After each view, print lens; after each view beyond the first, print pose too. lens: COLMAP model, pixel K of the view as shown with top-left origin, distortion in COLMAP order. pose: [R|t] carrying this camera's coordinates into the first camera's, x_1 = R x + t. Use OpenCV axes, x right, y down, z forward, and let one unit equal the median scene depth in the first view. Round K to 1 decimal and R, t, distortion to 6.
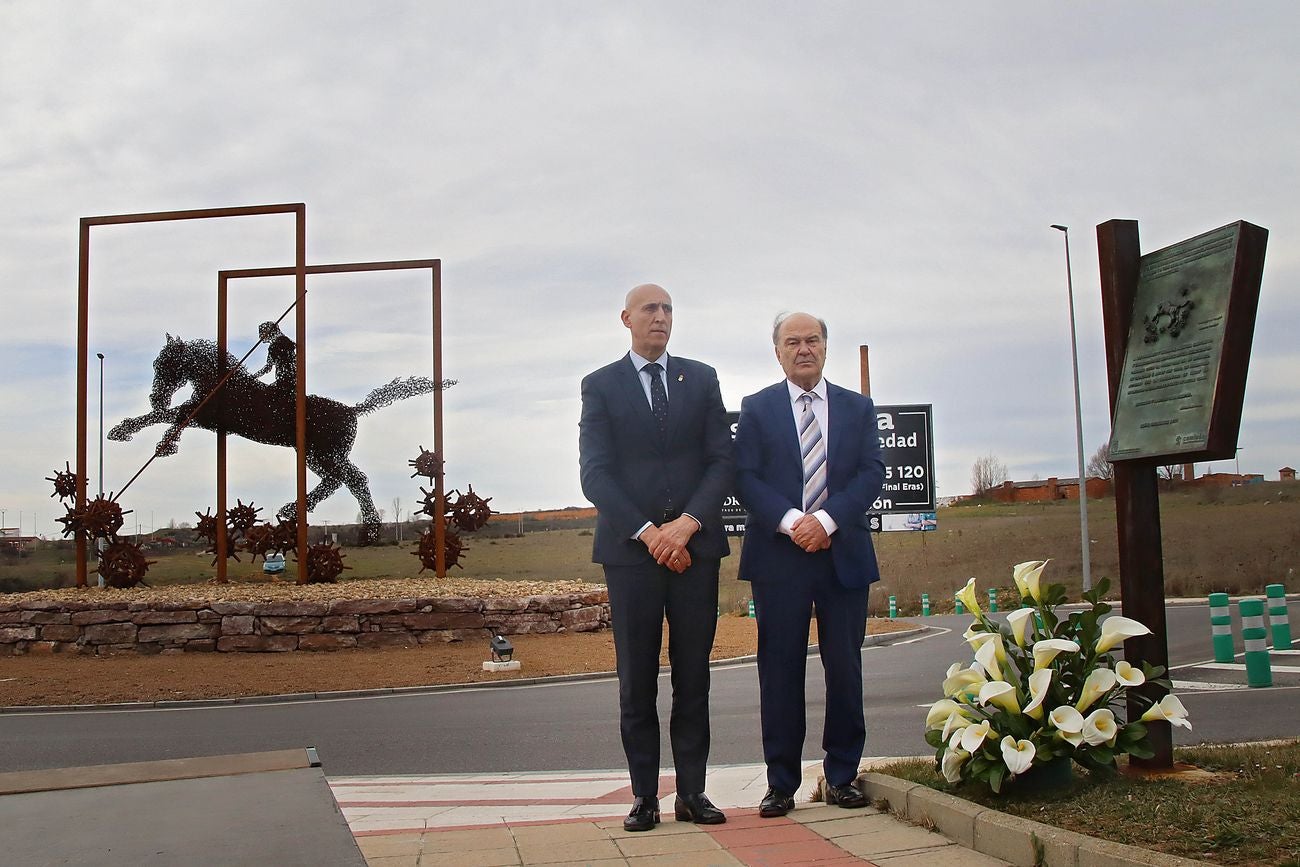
lens RADIAL K [[1340.6, 0, 611.1], [0, 1340.6, 435.4], [0, 0, 1]] dist [-0.140187, 0.043910]
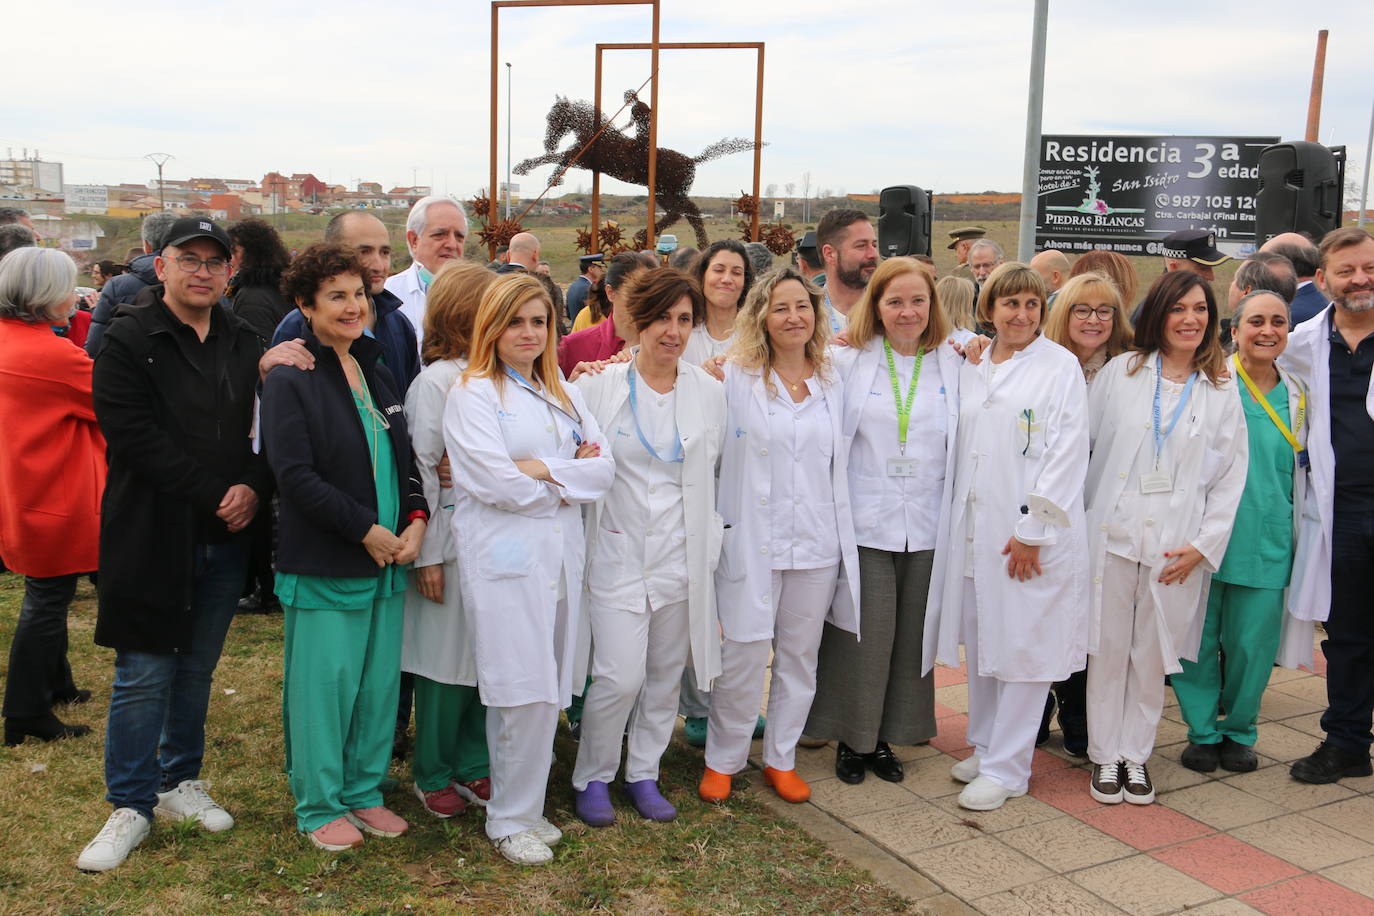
lens RADIAL K [[1400.1, 0, 725.1], [0, 1400.1, 463.1], [0, 0, 1]] dist [-0.107608, 0.288899]
pose [[0.974666, 0.091825, -0.203946, 0.148805], [-0.037955, 0.966517, 0.253779, -0.081091], [0.220421, -0.239609, 0.945517, -0.375933]]
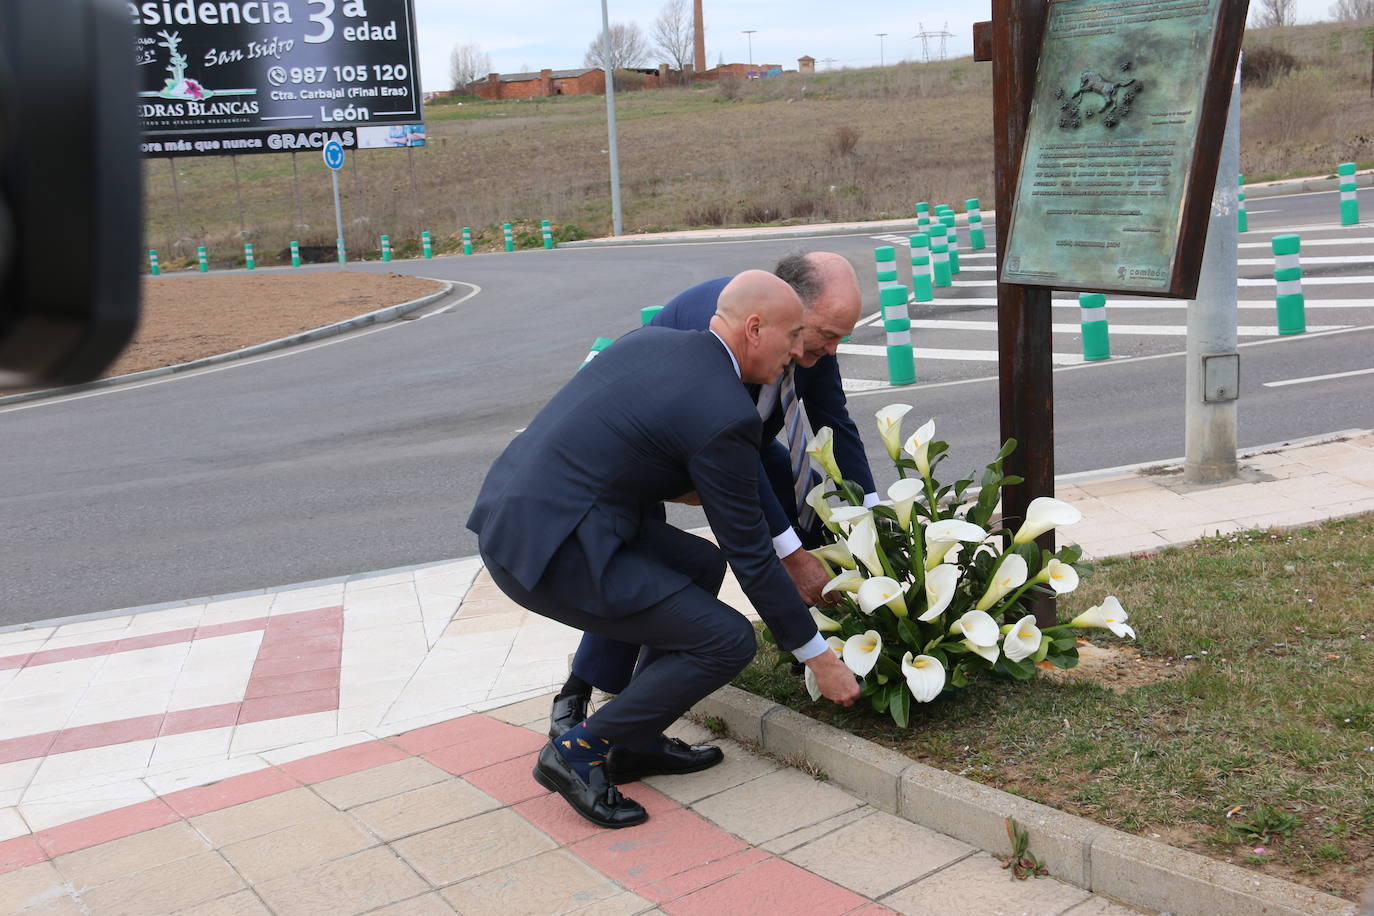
lens RADIAL K [[1611.3, 0, 720.5], [0, 1611.3, 459.8], [0, 0, 1]] dist [-0.061533, 0.467828]
pose [[0.908269, -0.101721, 0.405833, -0.024999], [-0.011268, 0.963696, 0.266766, -0.019296], [-0.418235, -0.246868, 0.874149, 0.032015]]
